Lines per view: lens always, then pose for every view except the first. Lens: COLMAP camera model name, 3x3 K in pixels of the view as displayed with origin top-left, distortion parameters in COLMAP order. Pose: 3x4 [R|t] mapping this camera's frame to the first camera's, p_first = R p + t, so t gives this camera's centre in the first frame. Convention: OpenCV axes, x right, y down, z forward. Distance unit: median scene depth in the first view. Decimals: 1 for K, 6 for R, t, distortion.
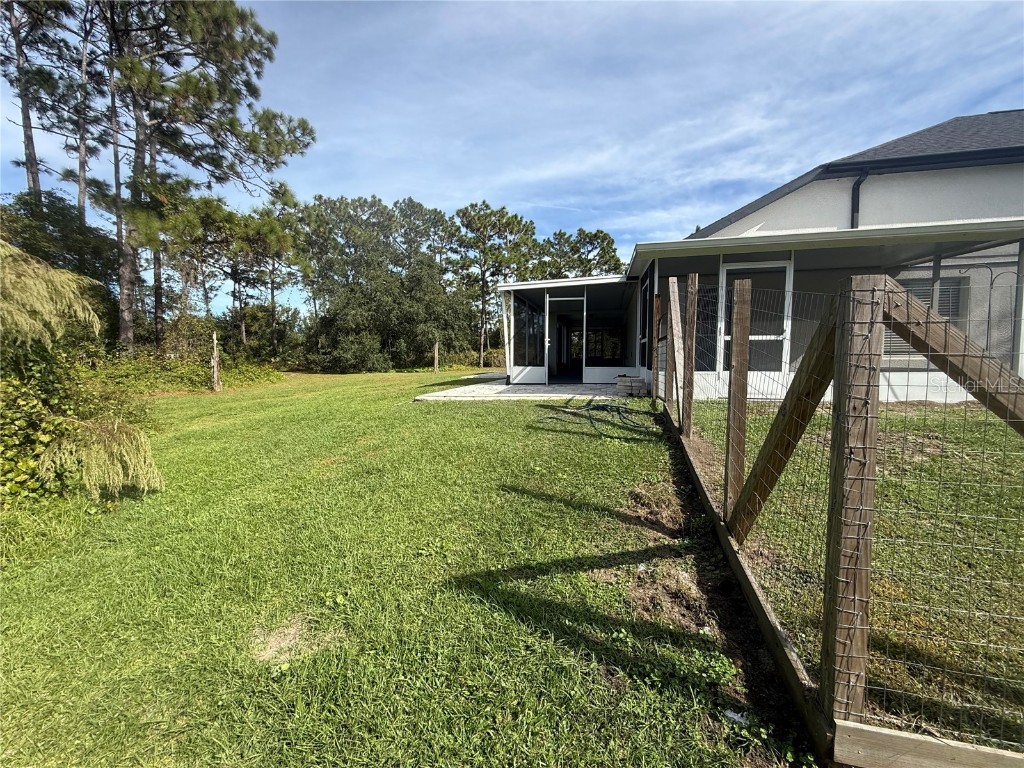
lens RADIAL K [[409.7, 0, 507.6], [0, 409.7, 383.4], [0, 0, 1]] dist [-0.000156, 0.000378]
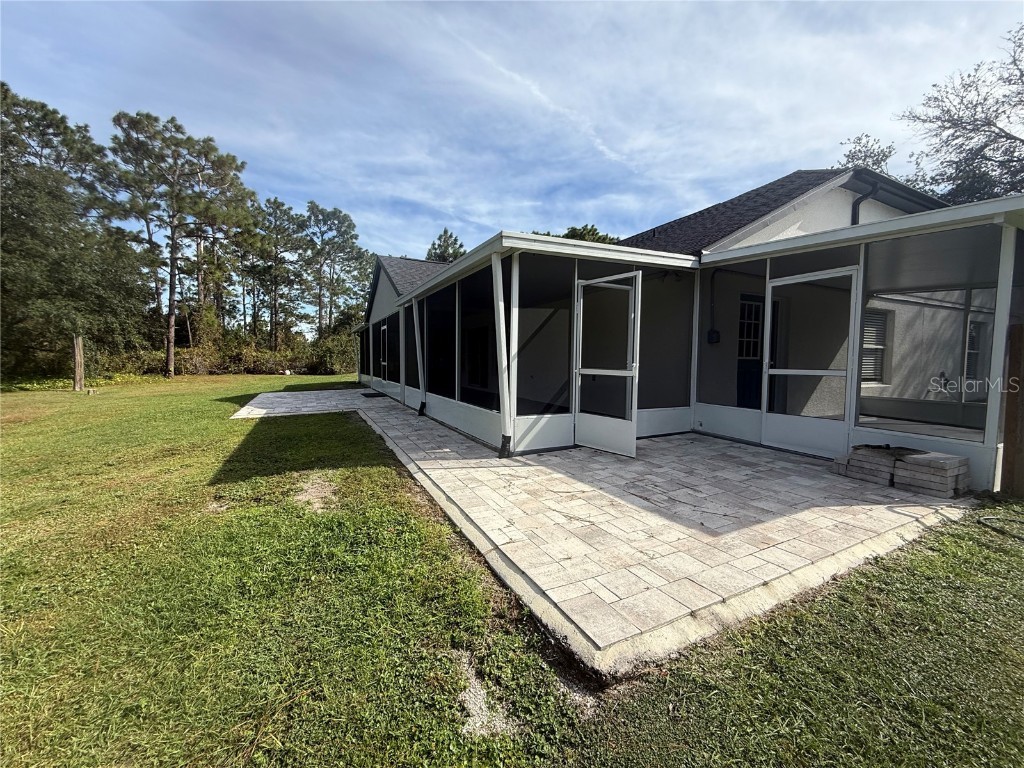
lens RADIAL K [[411.8, 0, 512.8], [0, 411.8, 380.4], [0, 0, 1]] dist [0.007779, -0.000070]
pose [[0.763064, -0.024228, 0.645869, -0.164631], [0.028206, 0.999593, 0.004173, -0.047336], [-0.645707, 0.015033, 0.763437, 0.360939]]
